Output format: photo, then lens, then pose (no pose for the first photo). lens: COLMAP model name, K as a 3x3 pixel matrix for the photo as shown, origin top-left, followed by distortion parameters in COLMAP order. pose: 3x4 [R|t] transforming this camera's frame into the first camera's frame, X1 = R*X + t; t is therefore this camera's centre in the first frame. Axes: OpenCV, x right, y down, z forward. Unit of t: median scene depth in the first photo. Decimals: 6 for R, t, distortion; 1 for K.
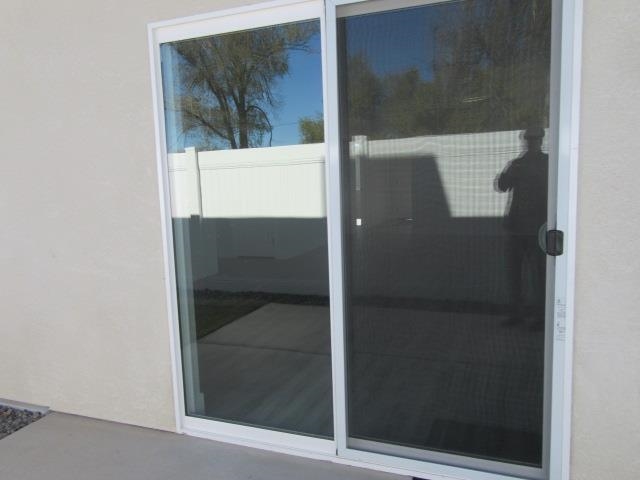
lens RADIAL K [[513.4, 0, 320.0], [0, 513.4, 240.0], [0, 0, 1]] dist [0.008990, 0.004537]
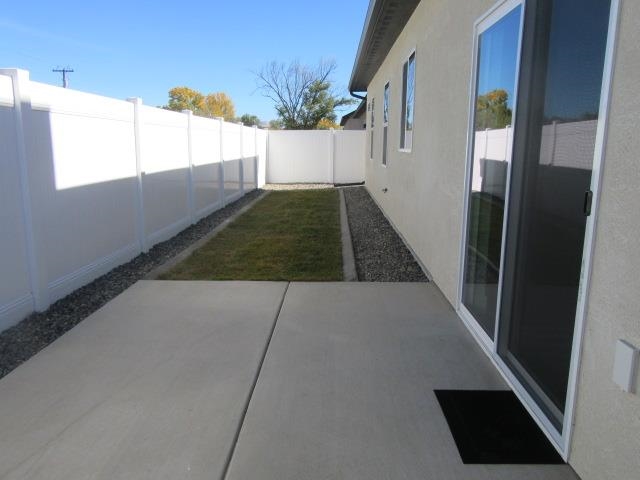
lens RADIAL K [[513.4, 0, 320.0], [0, 513.4, 240.0], [0, 0, 1]] dist [0.008990, 0.004537]
pose [[0.330488, 0.202067, -0.921926, 0.863453], [-0.143850, 0.976184, 0.162393, 0.008670], [0.932783, 0.078950, 0.351684, 0.137805]]
